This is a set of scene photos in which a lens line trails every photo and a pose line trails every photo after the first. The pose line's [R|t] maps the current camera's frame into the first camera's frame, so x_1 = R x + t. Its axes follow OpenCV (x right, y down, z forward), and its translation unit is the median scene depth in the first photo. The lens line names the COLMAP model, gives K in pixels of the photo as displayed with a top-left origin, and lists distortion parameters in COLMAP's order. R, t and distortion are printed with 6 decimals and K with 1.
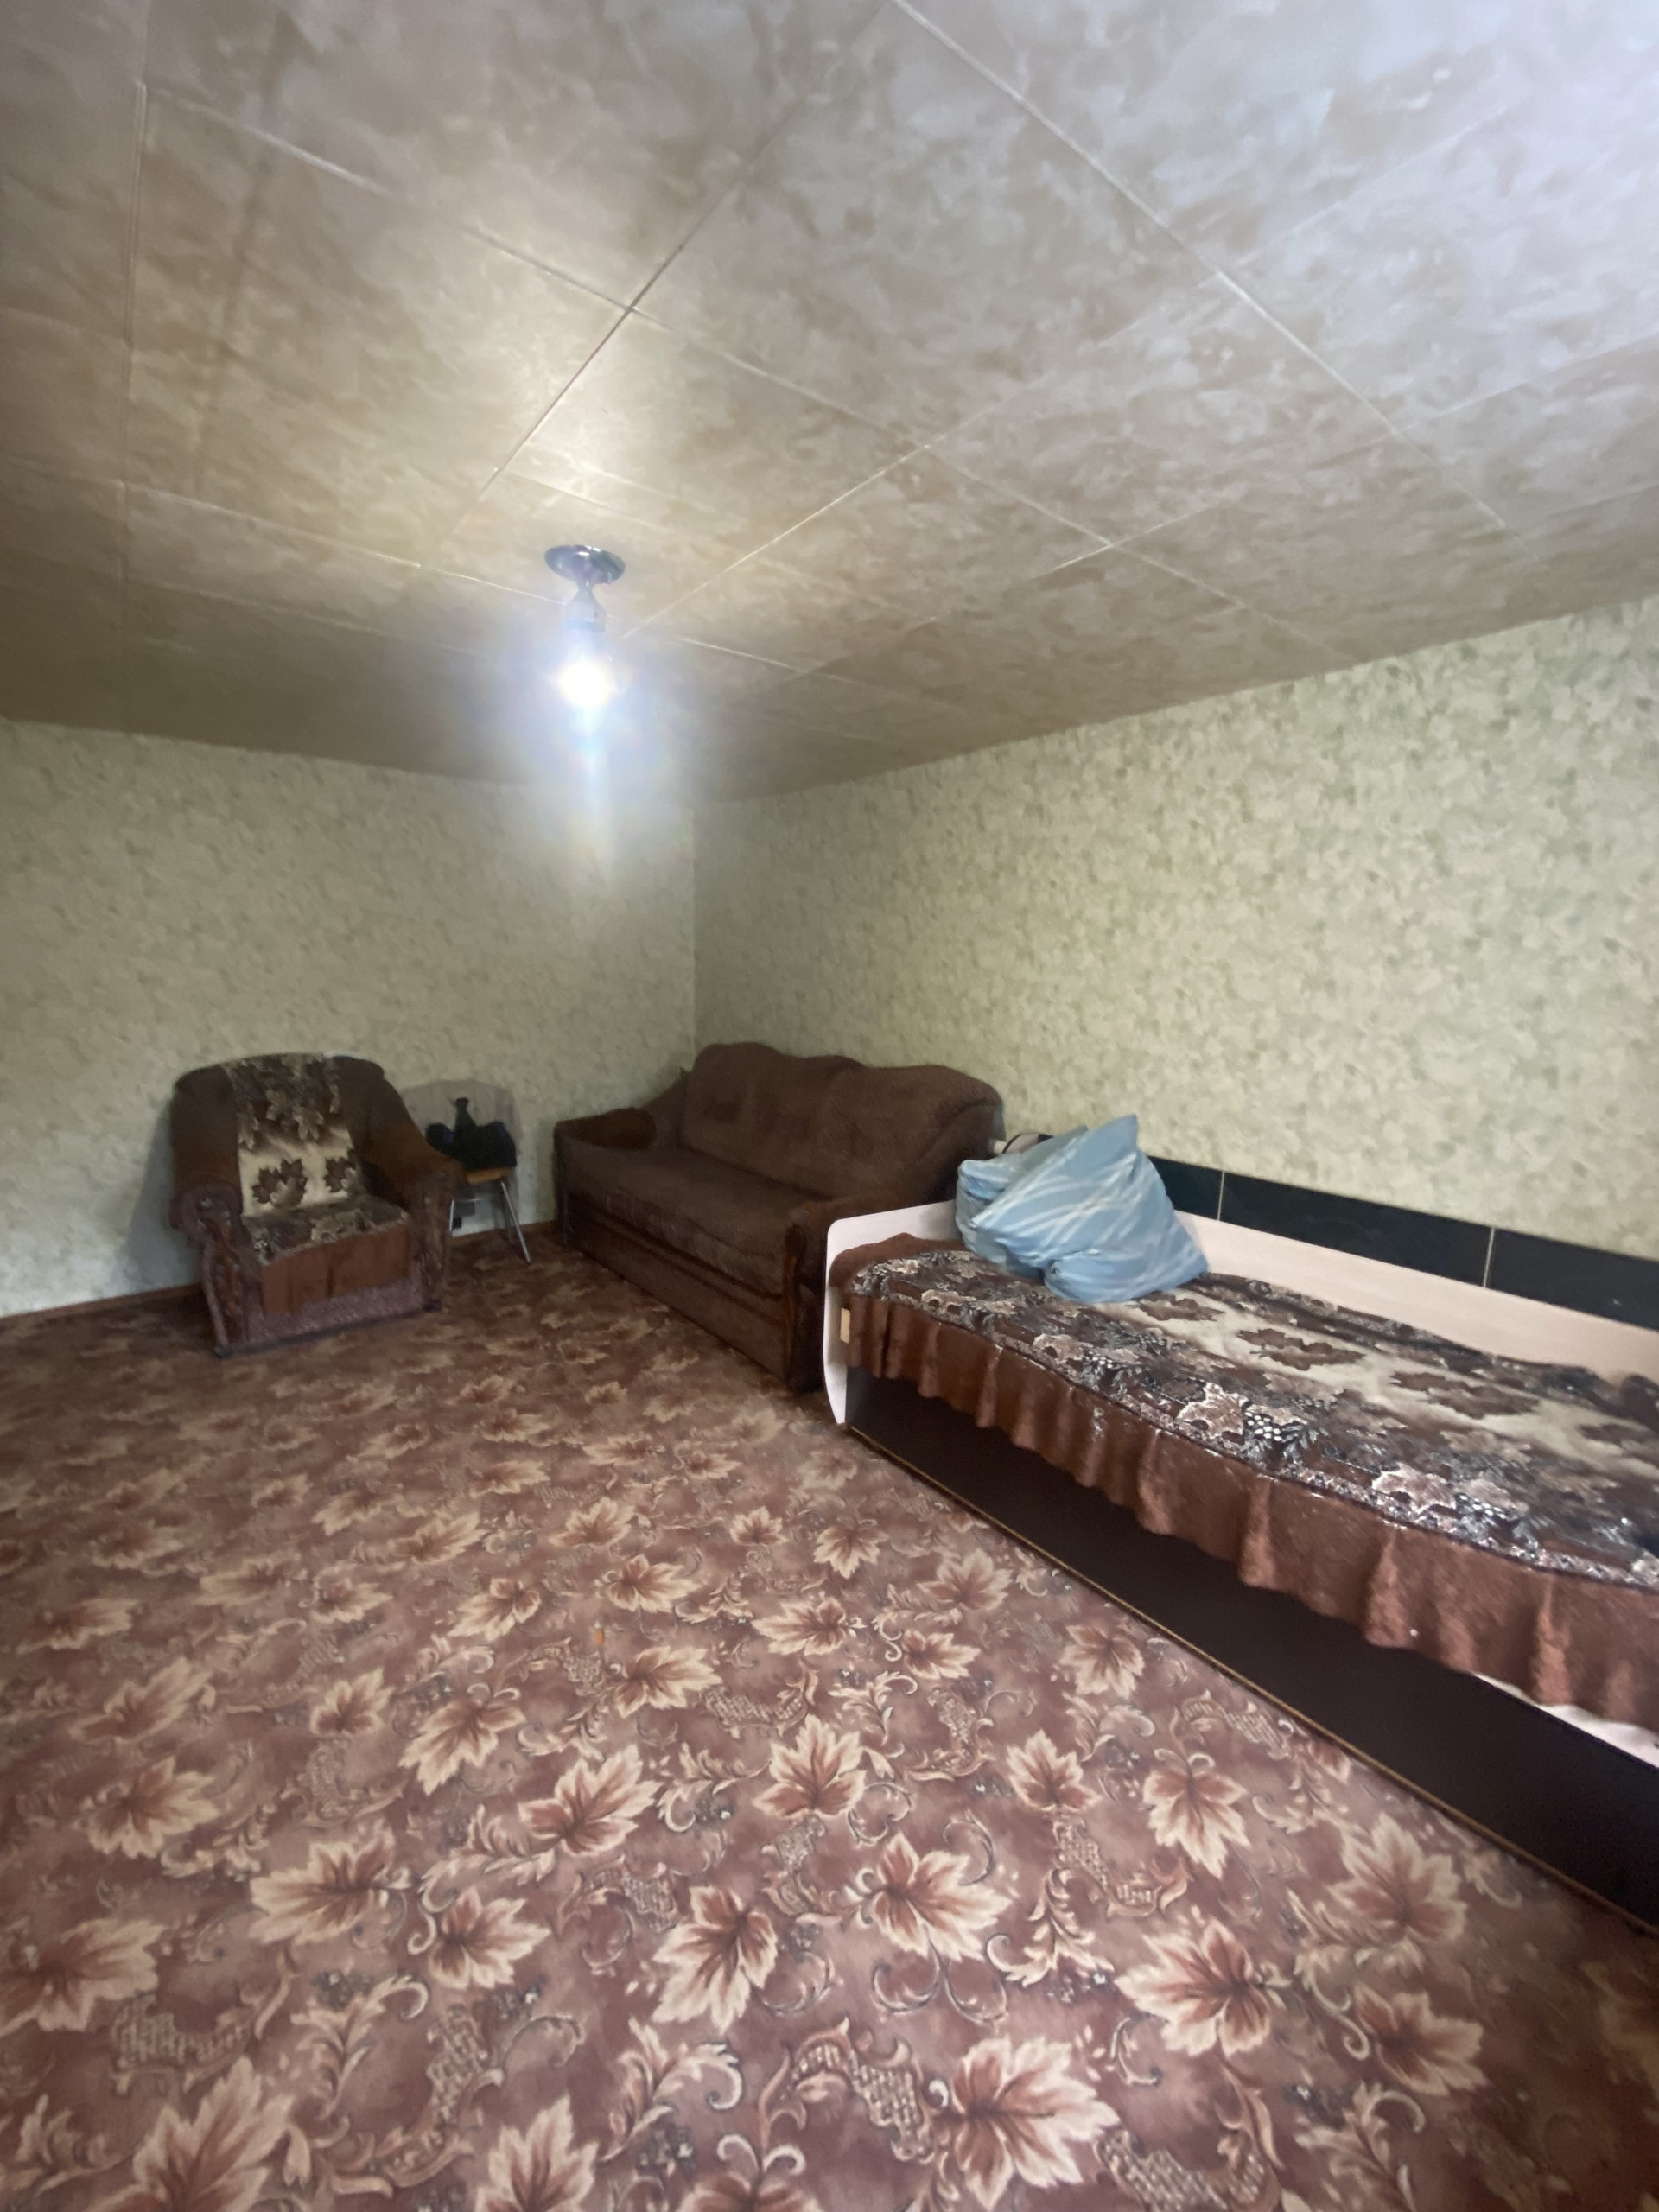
lens RADIAL K [[901.0, 0, 834.7], [0, 901.0, 1098.7], [0, 0, 1]] dist [0.020770, -0.020012]
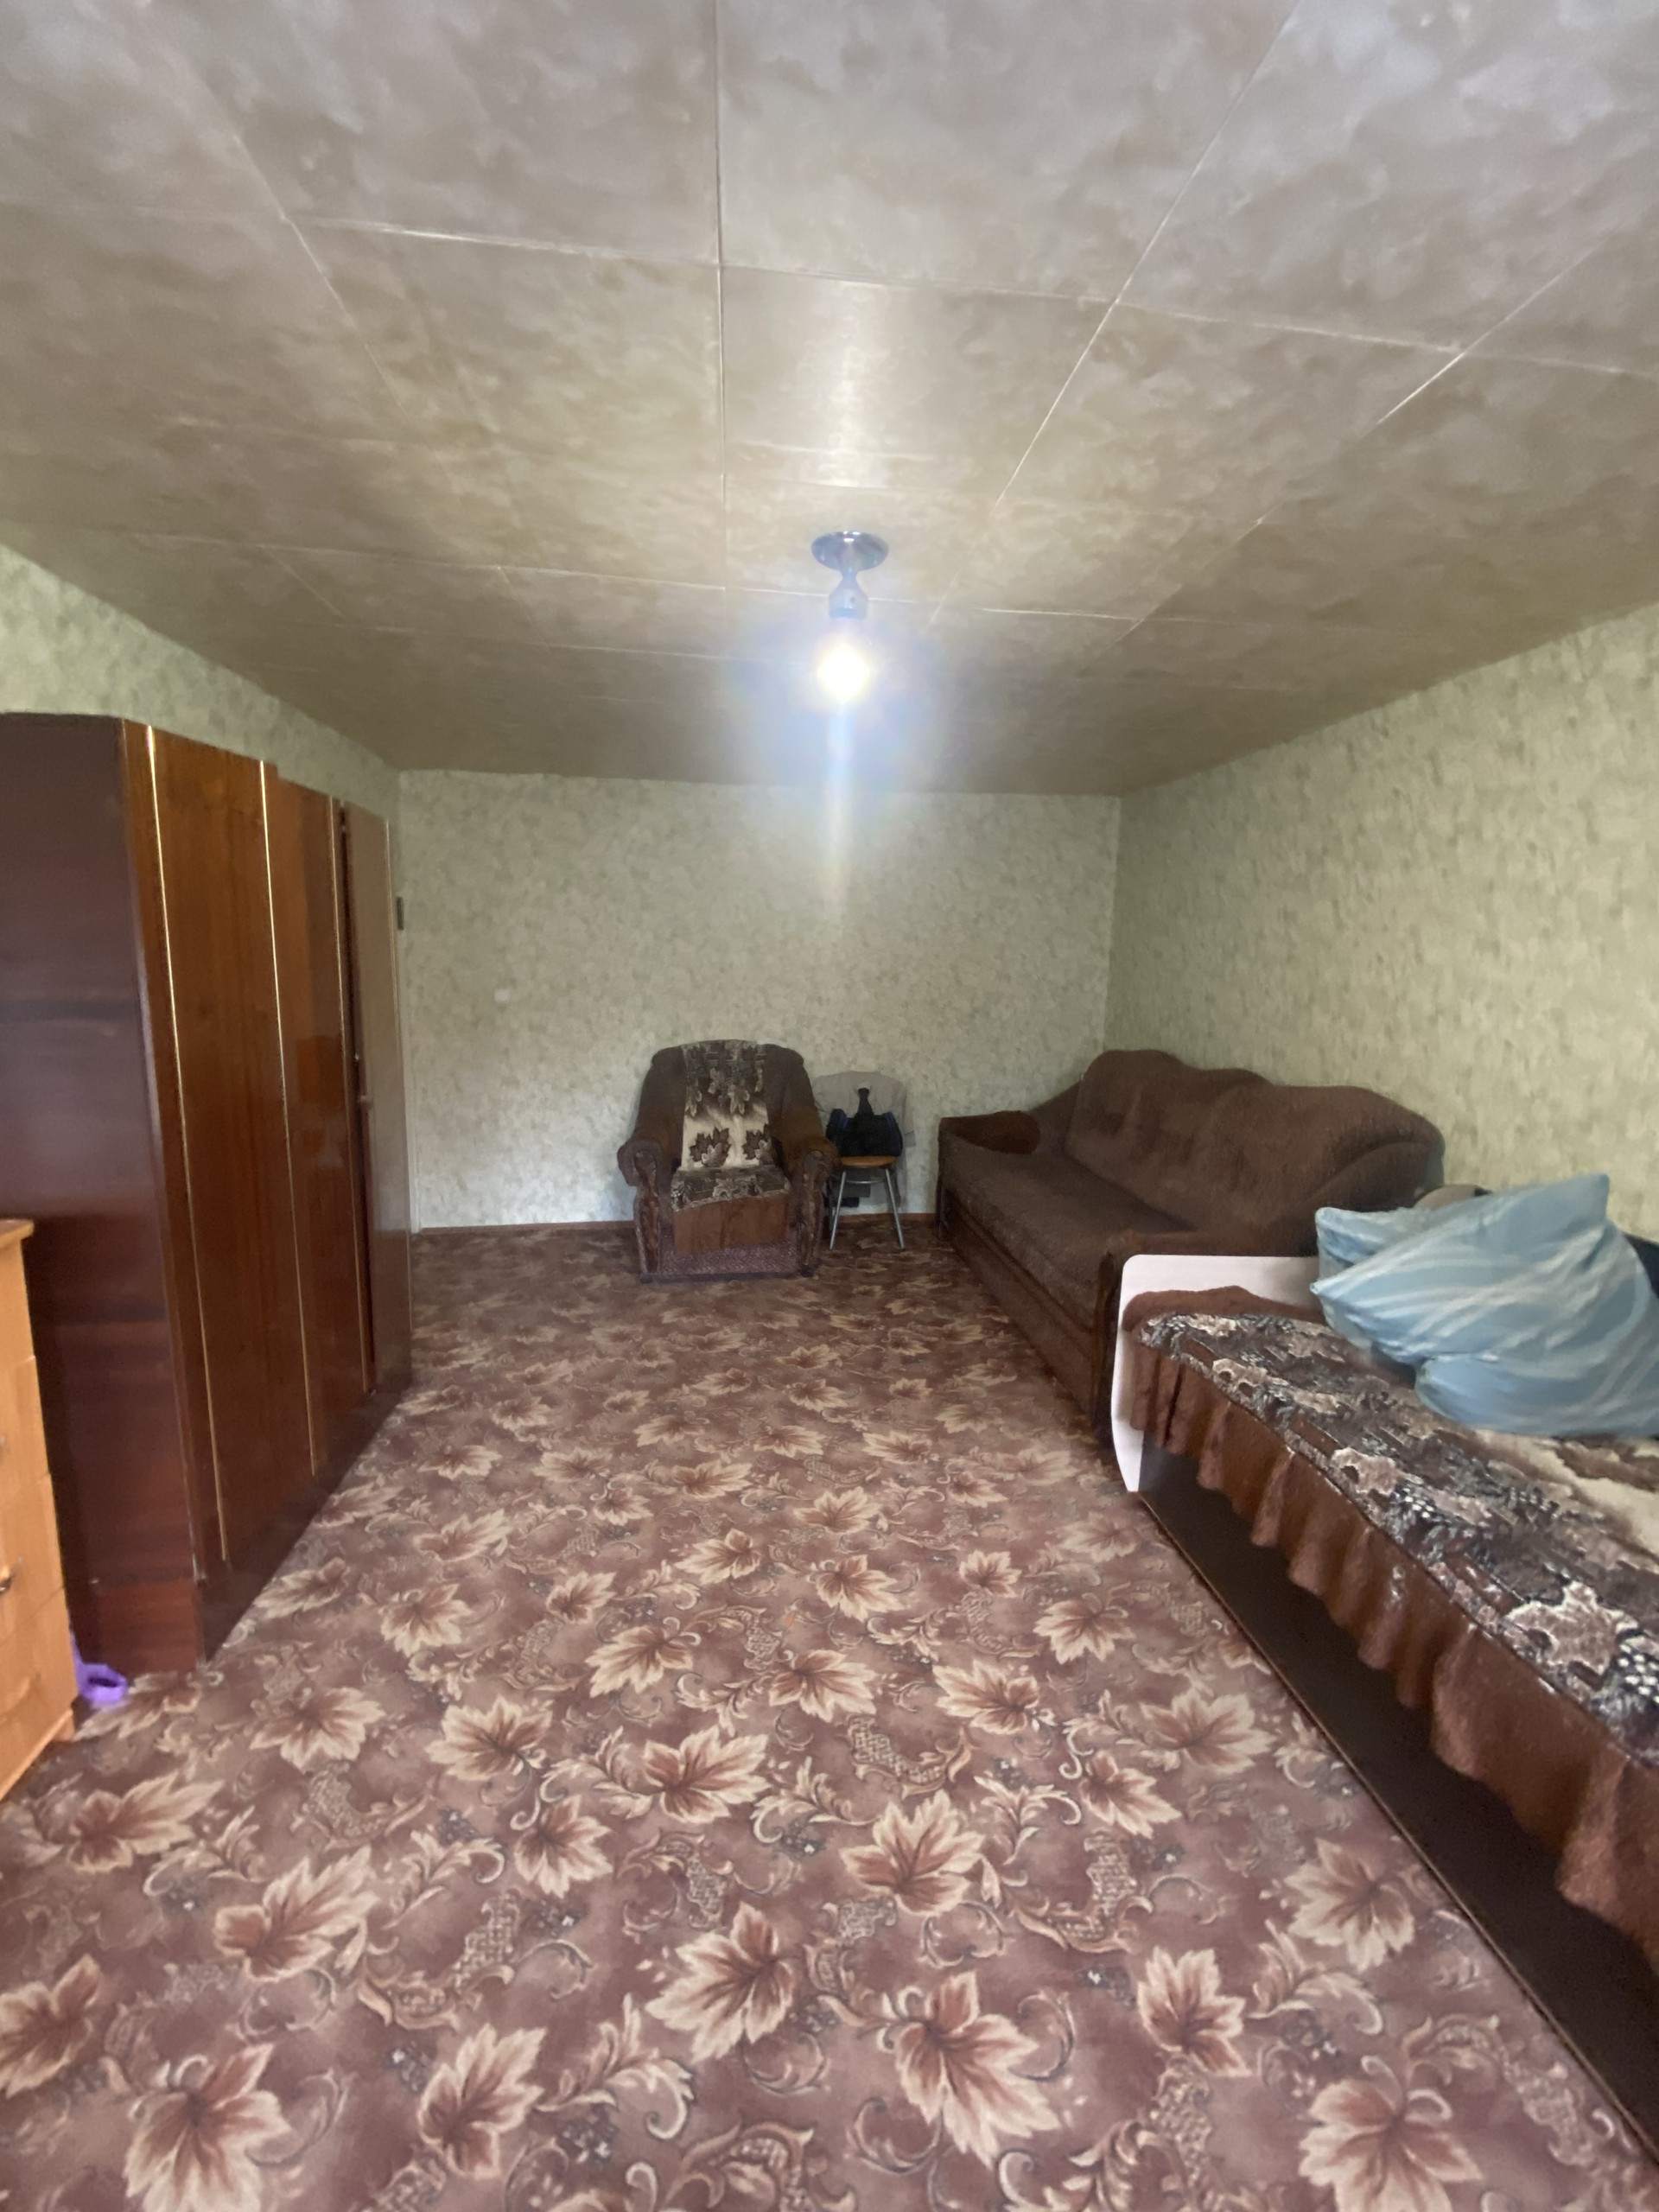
lens RADIAL K [[901.0, 0, 834.7], [0, 901.0, 1098.7], [0, 0, 1]] dist [0.020770, -0.020012]
pose [[0.852573, 0.078373, -0.516698, 0.270526], [-0.082453, 0.996481, 0.015096, -0.002294], [0.516063, 0.029733, 0.856035, 0.153072]]
